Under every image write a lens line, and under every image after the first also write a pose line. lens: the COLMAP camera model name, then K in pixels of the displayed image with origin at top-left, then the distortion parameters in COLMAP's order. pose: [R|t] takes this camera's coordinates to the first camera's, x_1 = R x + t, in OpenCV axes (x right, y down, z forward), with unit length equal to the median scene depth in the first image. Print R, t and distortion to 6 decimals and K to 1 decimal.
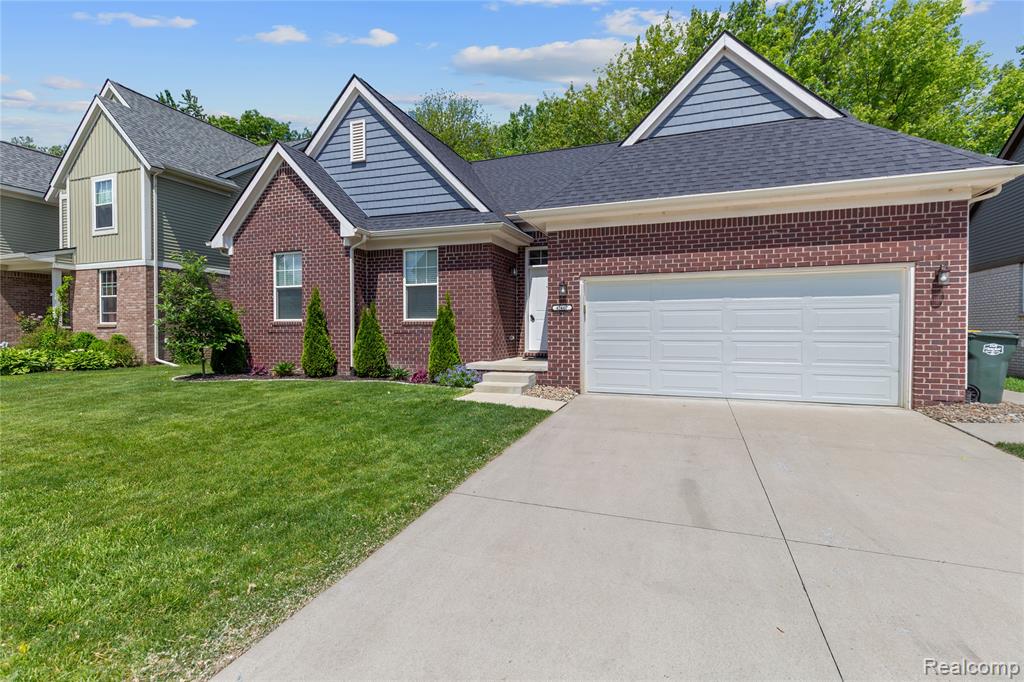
lens RADIAL K [[470.3, 0, 514.4], [0, 470.3, 335.8], [0, 0, 1]] dist [0.011337, -0.001166]
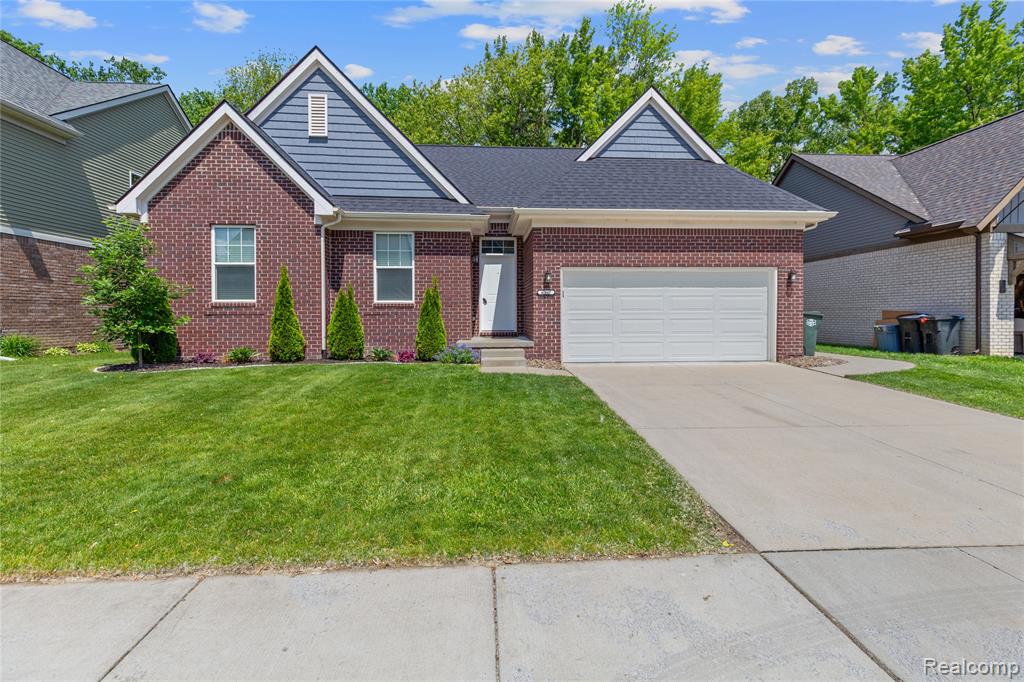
lens RADIAL K [[470.3, 0, 510.6], [0, 470.3, 317.6], [0, 0, 1]] dist [0.011337, -0.001166]
pose [[0.913829, -0.005660, 0.406059, -0.398218], [0.008119, 0.999958, -0.004334, 0.007007], [-0.406017, 0.007258, 0.913837, -0.037925]]
